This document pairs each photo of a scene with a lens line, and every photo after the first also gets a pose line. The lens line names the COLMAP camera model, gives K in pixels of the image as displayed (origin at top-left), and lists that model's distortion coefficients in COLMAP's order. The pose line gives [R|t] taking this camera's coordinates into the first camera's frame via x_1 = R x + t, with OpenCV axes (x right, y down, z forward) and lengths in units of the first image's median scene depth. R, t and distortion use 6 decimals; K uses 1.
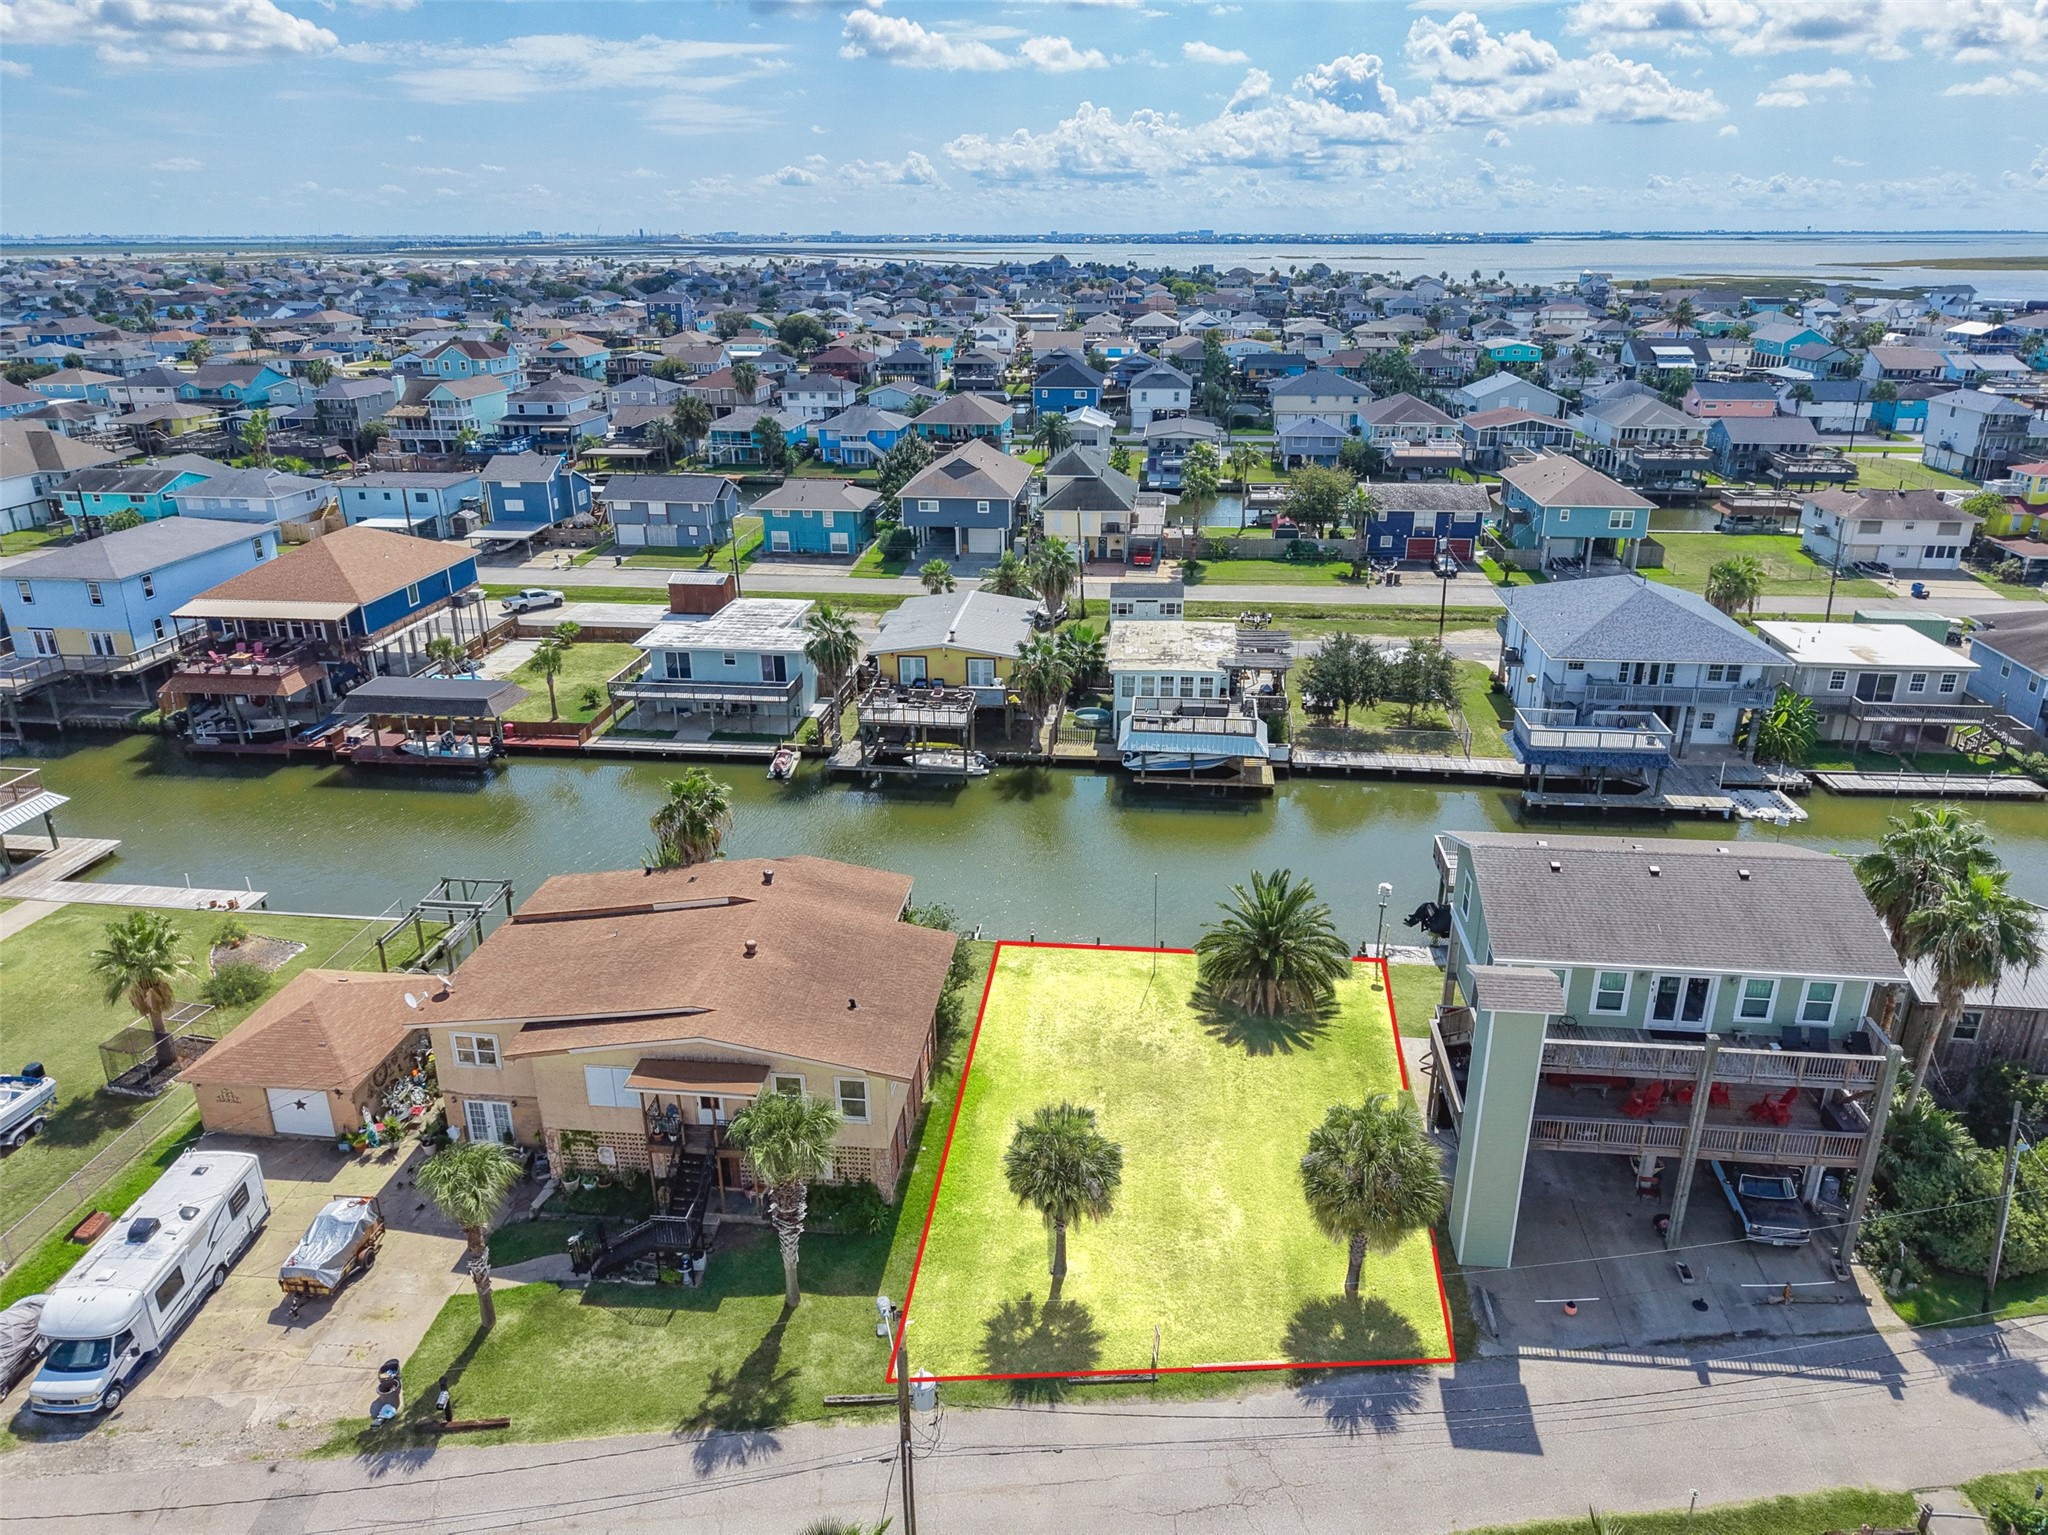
lens RADIAL K [[1366.5, 0, 1029.6], [0, 1366.5, 768.9], [0, 0, 1]] dist [0.025997, -0.027525]
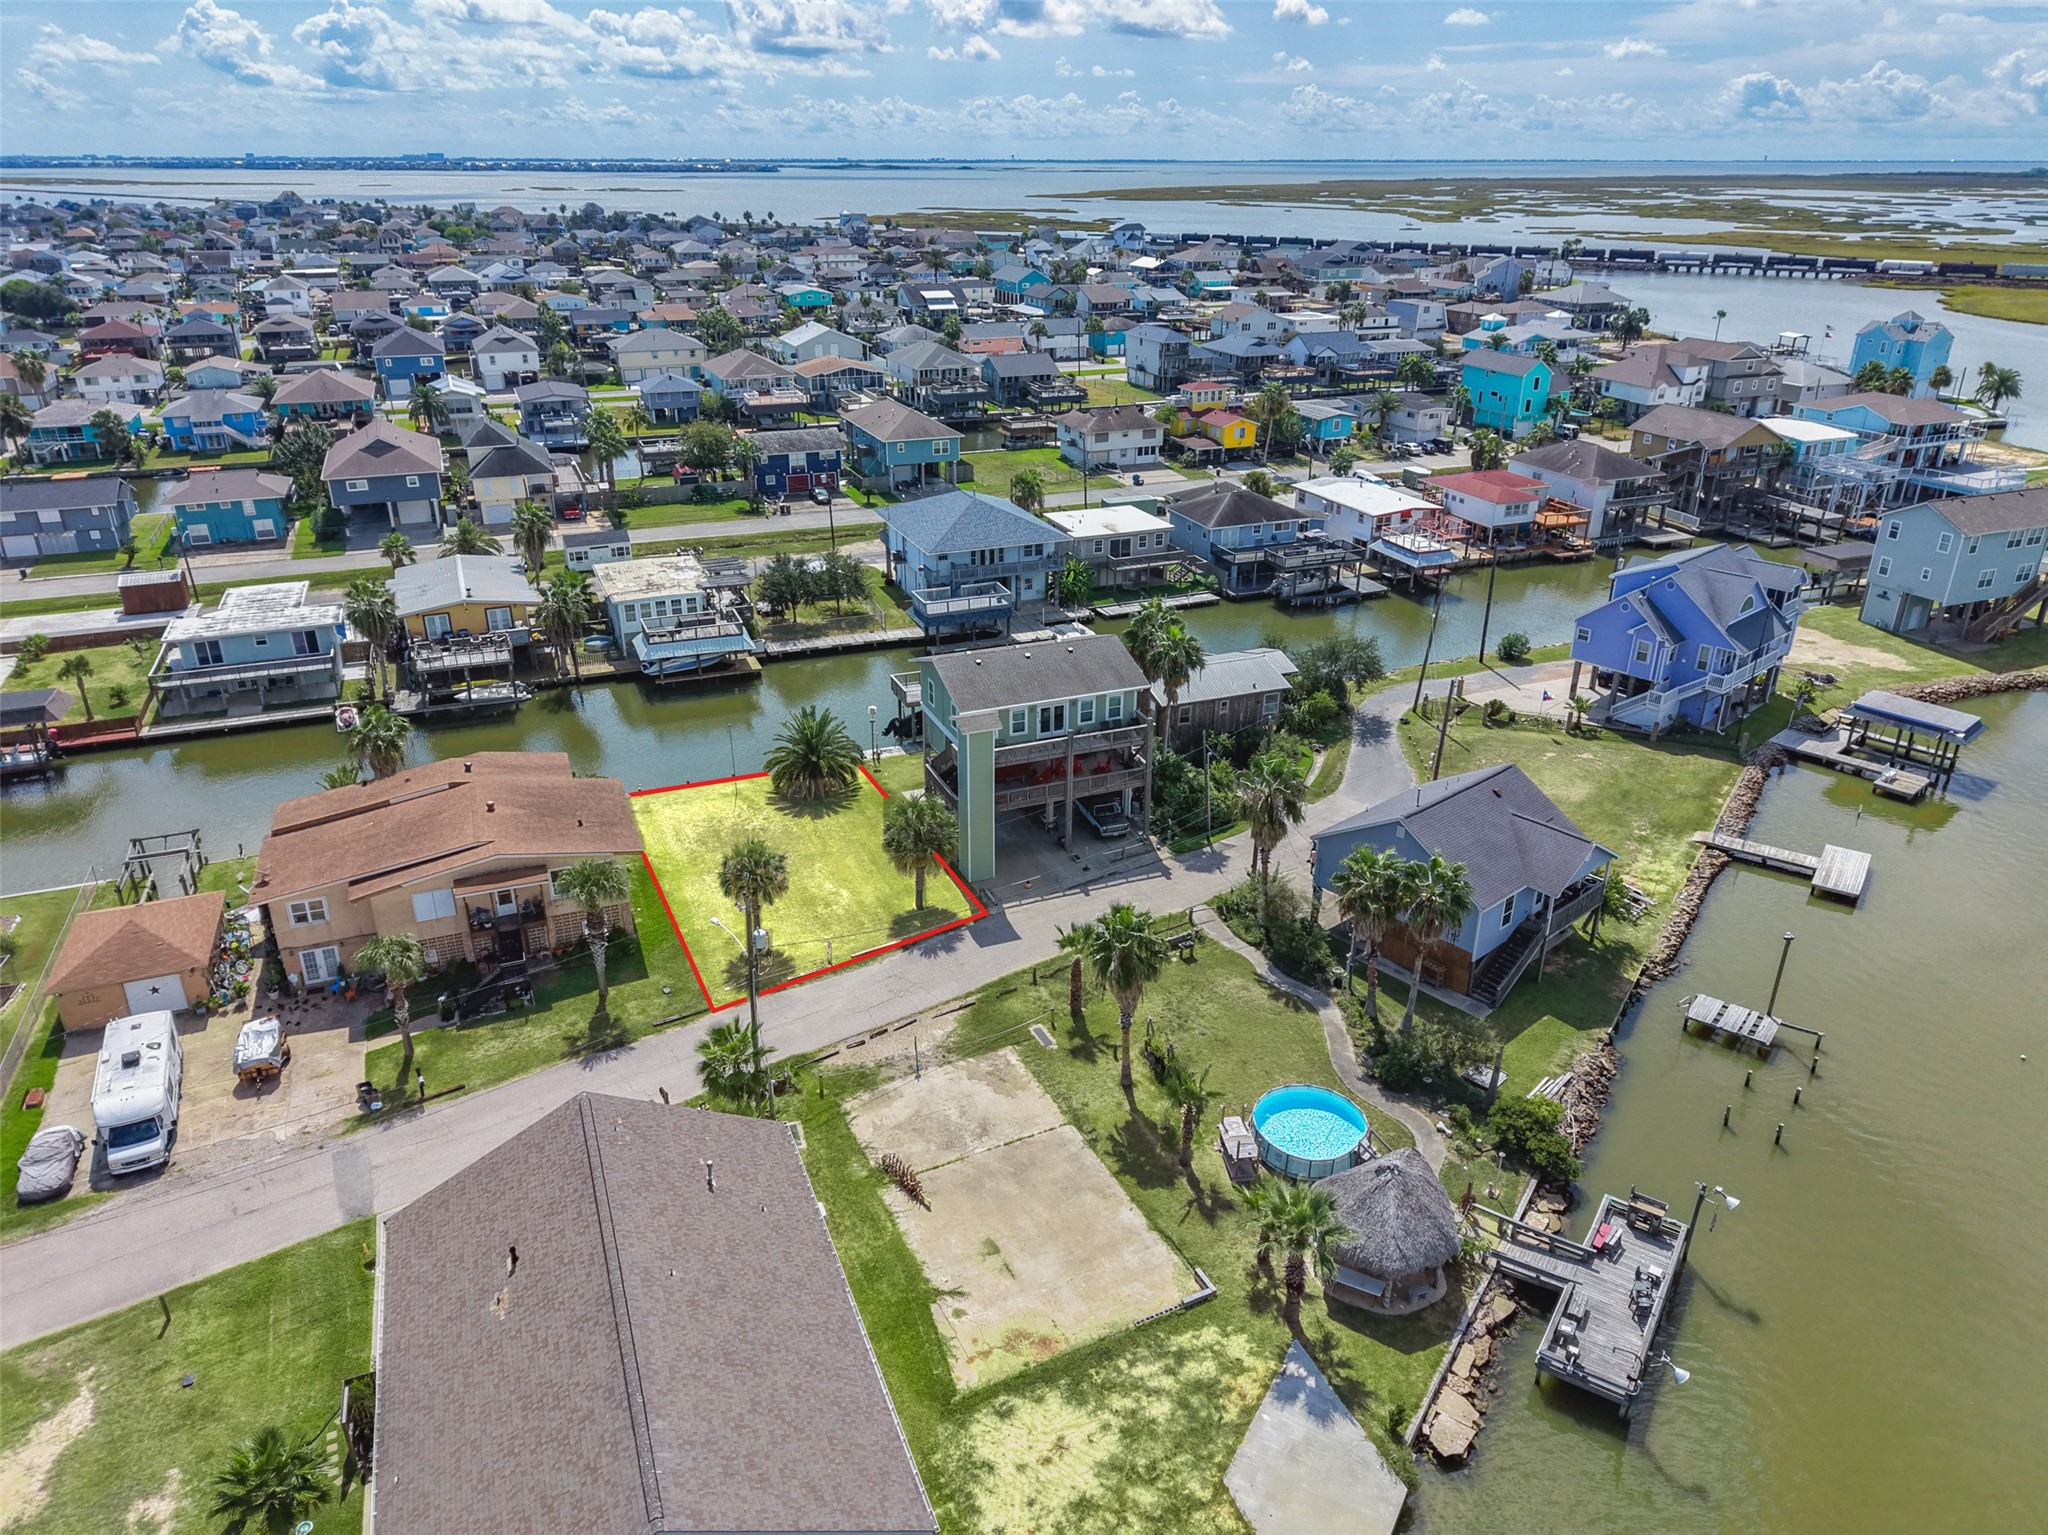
lens RADIAL K [[1366.5, 0, 1027.8], [0, 1366.5, 765.4], [0, 0, 1]] dist [0.025997, -0.027525]
pose [[0.880158, -0.186836, 0.436365, -0.179310], [0.167084, 0.982391, 0.083613, 0.033390], [-0.444303, -0.000683, 0.895876, -0.309053]]
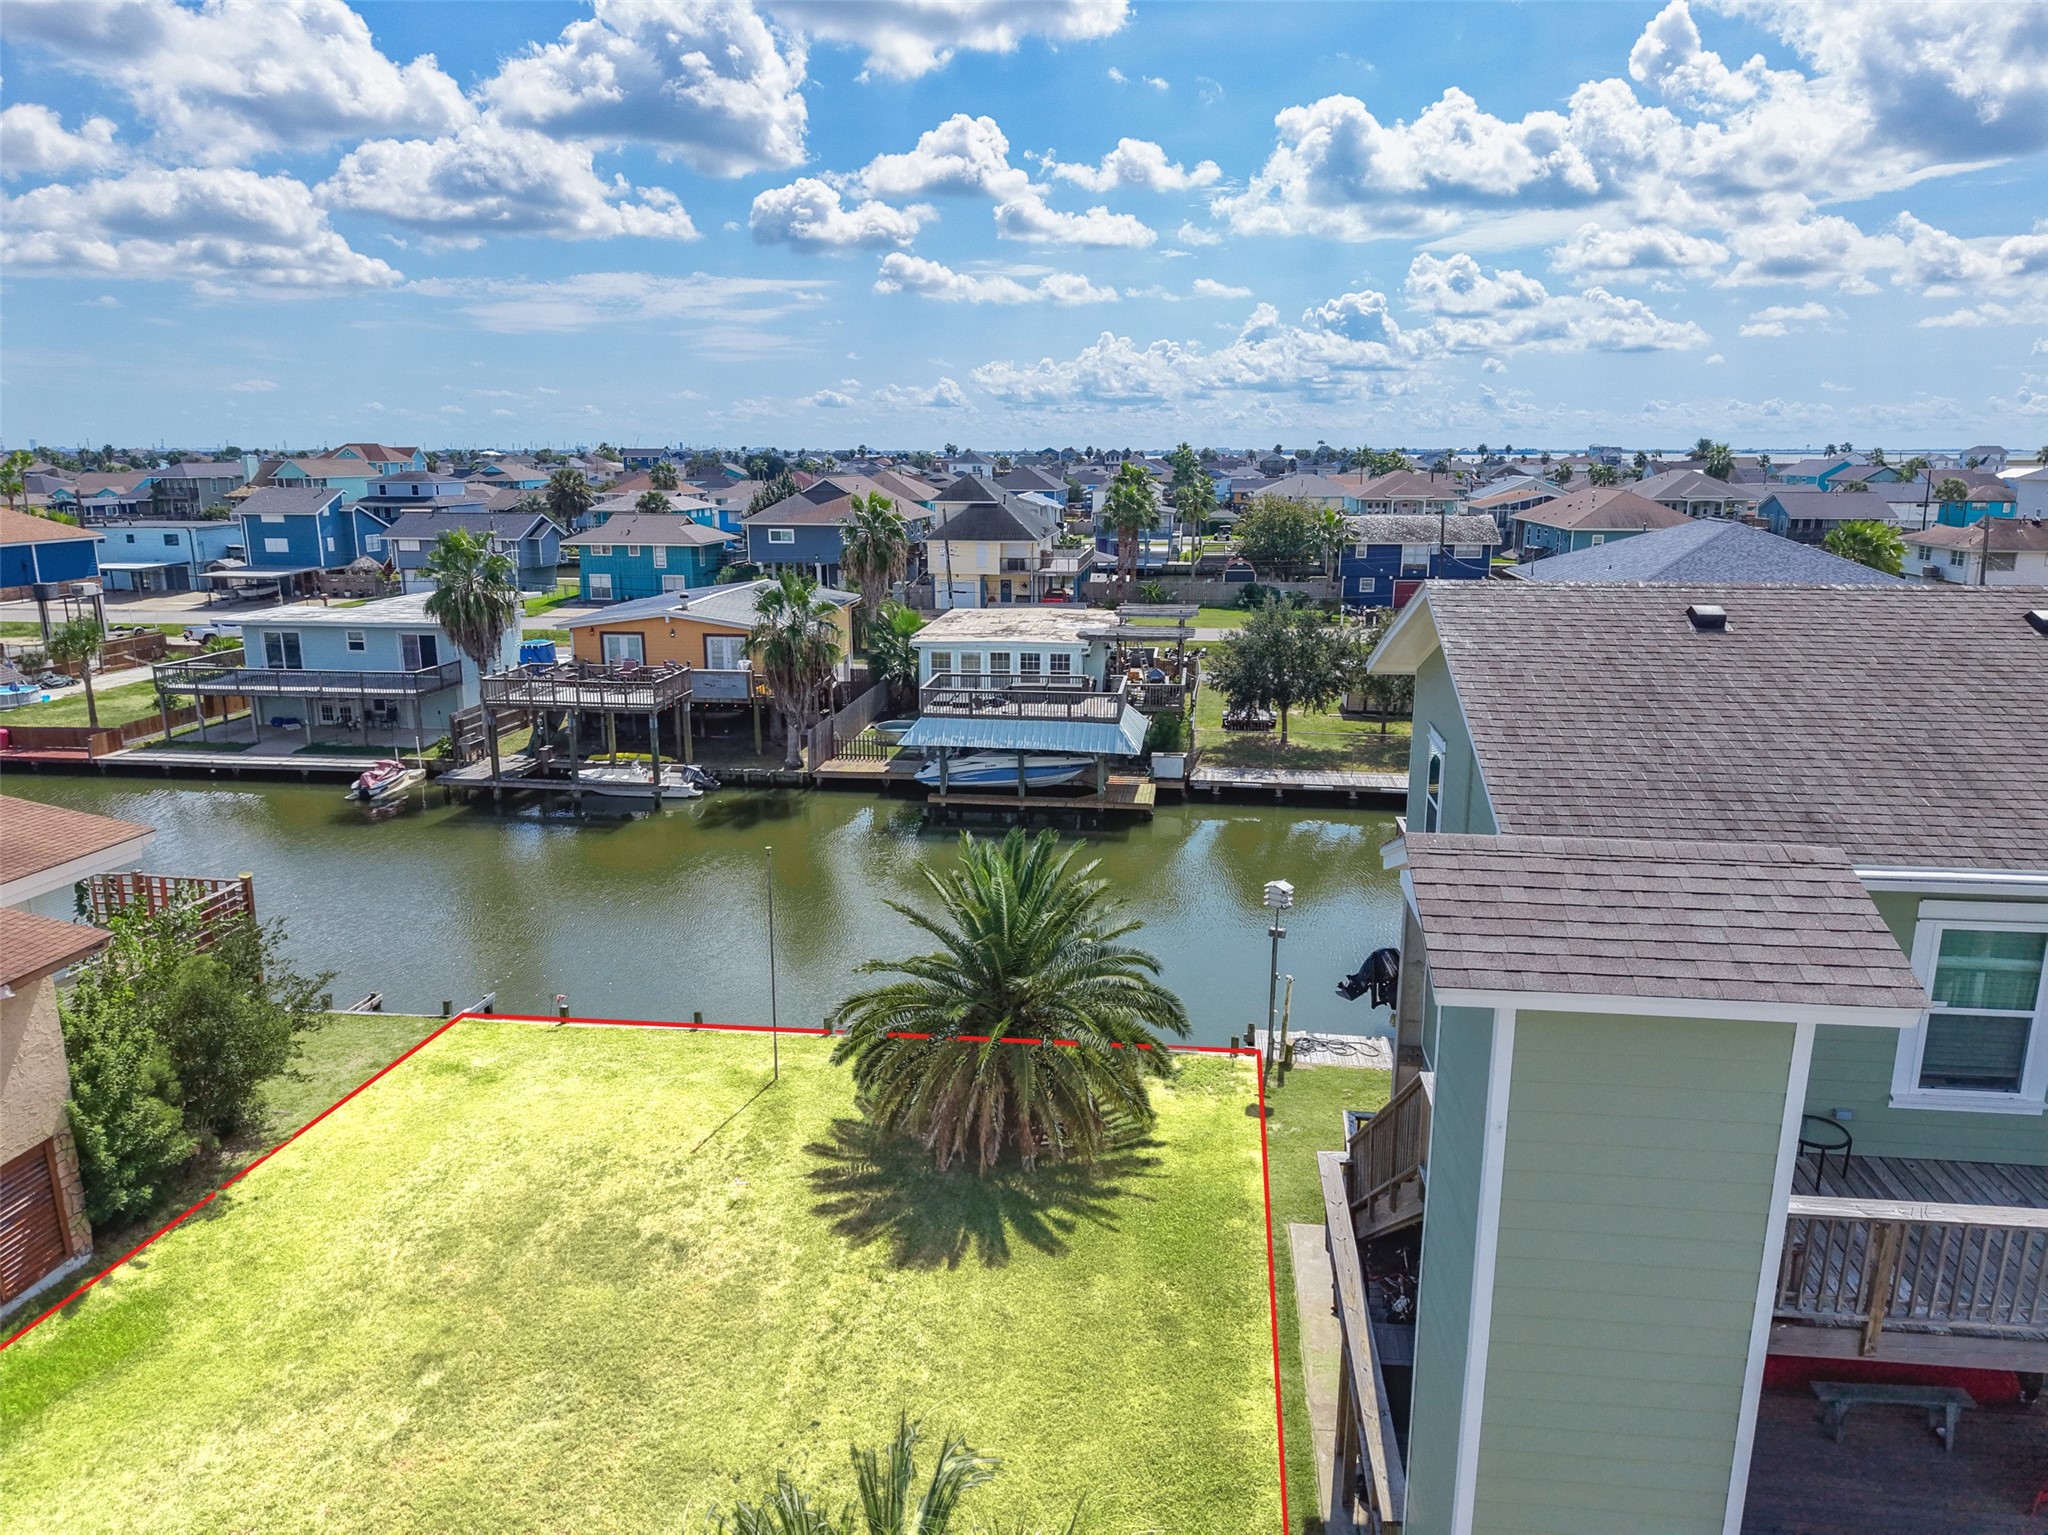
lens RADIAL K [[1366.5, 0, 1026.9], [0, 1366.5, 764.3], [0, 0, 1]] dist [0.025997, -0.027525]
pose [[0.999817, 0.008044, -0.017366, 0.120715], [-0.010515, 0.989042, -0.147257, 0.074976], [0.015992, 0.147413, 0.988946, 0.358606]]
